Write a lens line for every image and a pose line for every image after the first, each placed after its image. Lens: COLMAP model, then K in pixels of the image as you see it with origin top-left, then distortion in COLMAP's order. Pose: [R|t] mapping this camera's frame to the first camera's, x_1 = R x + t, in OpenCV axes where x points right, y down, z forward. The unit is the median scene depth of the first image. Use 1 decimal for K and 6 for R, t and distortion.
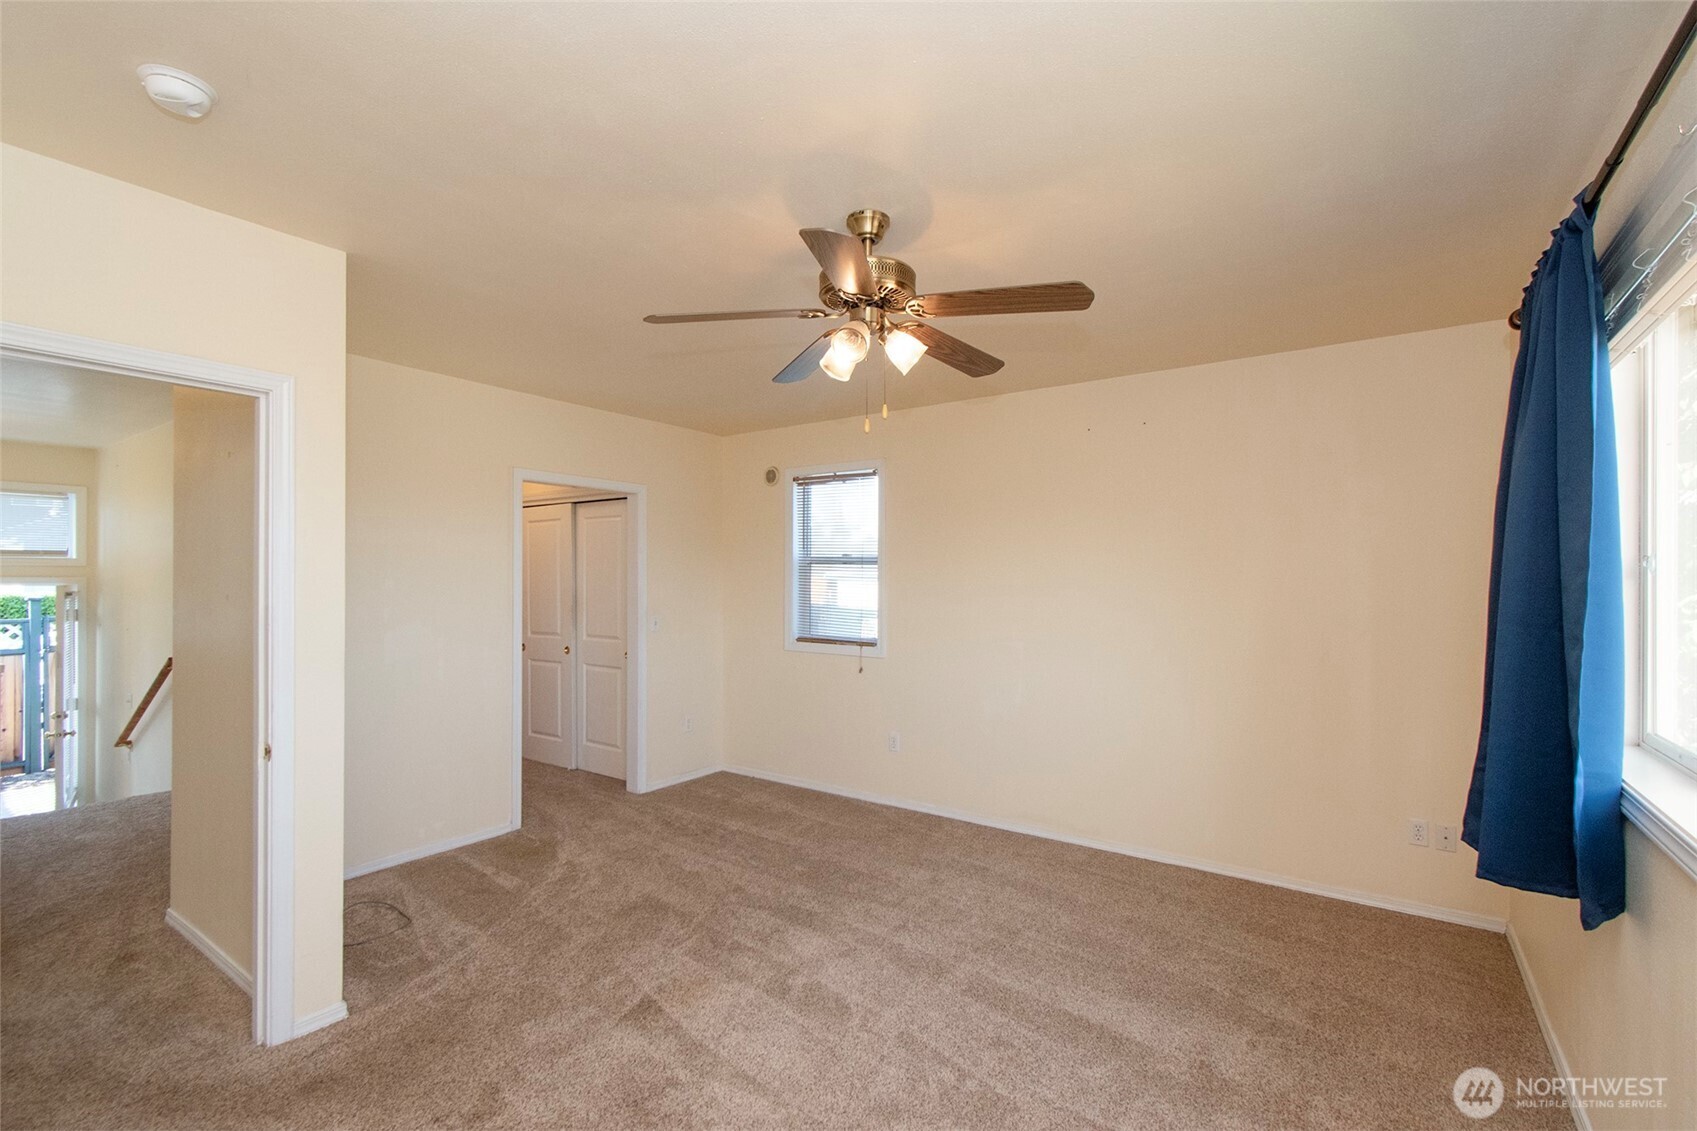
lens RADIAL K [[751.8, 0, 843.6], [0, 751.8, 571.0], [0, 0, 1]] dist [-0.013768, -0.000511]
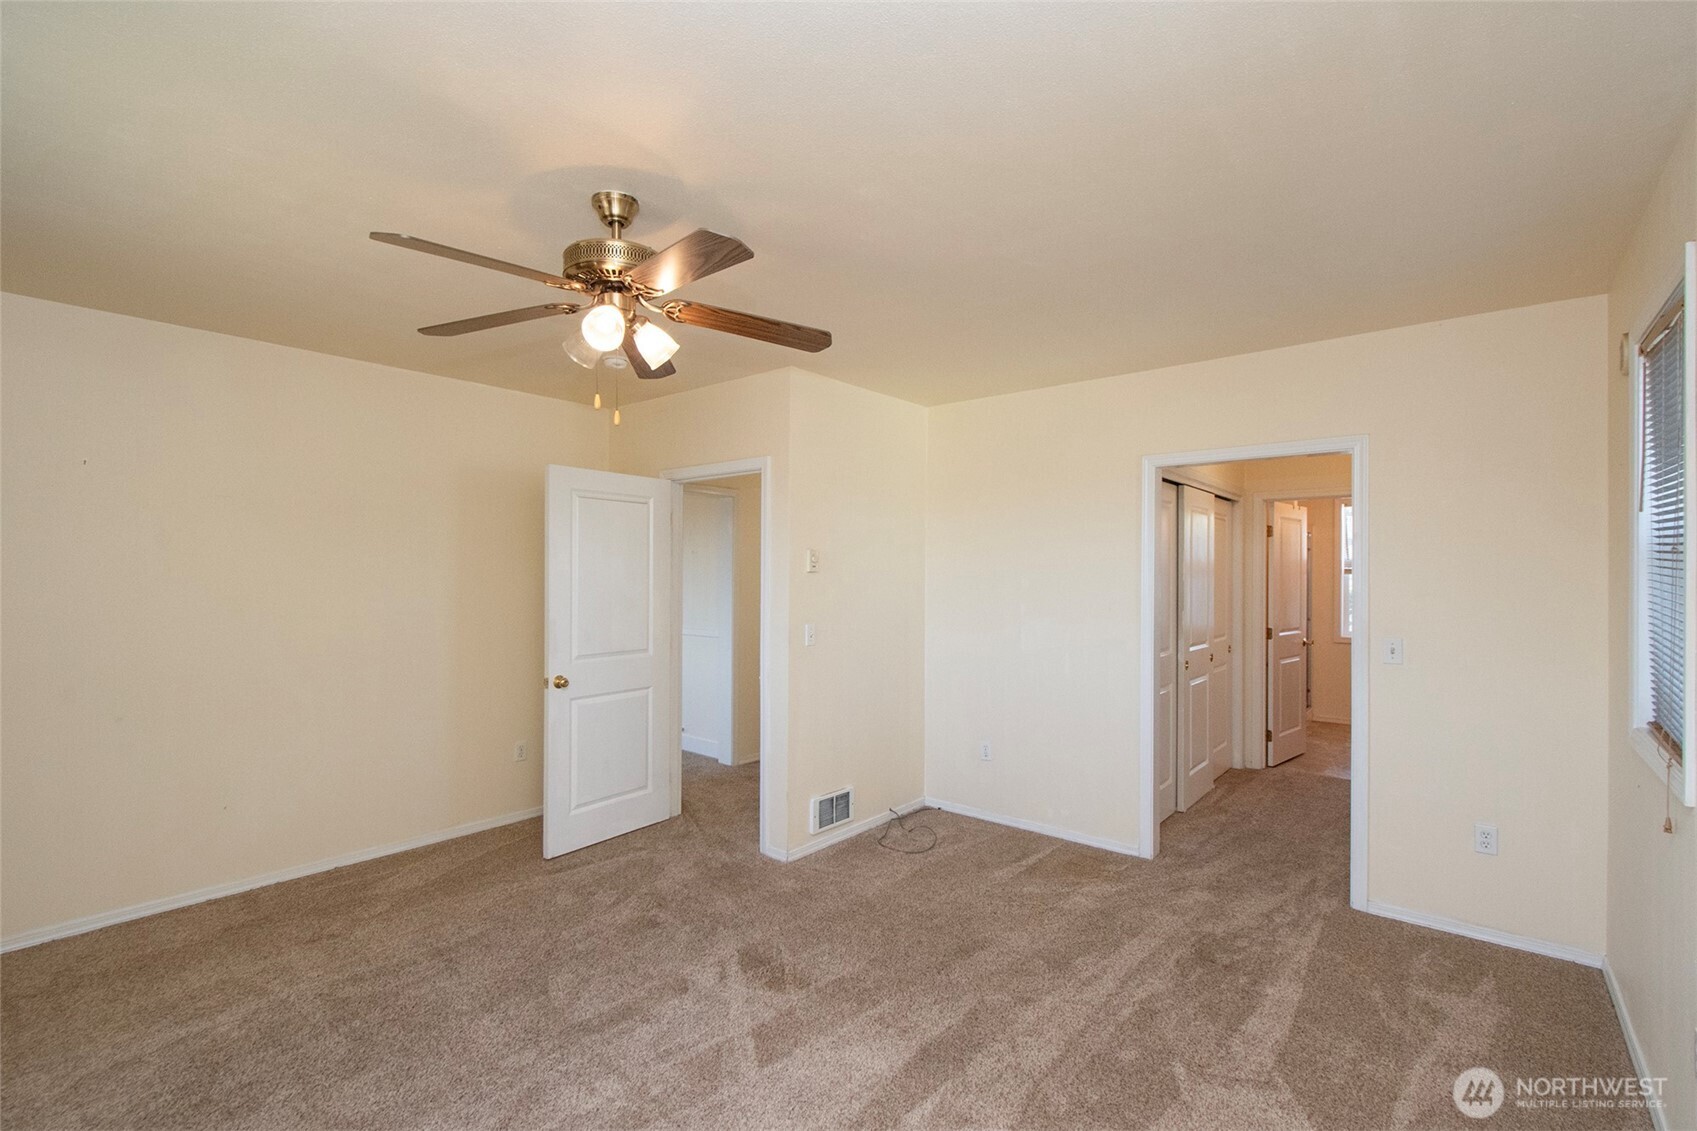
lens RADIAL K [[751.8, 0, 842.8], [0, 751.8, 573.5], [0, 0, 1]] dist [-0.013768, -0.000511]
pose [[-0.092069, -0.003652, -0.995746, 0.556696], [0.003665, 0.999985, -0.004006, 0.004446], [0.995746, -0.004019, -0.092055, 0.807701]]
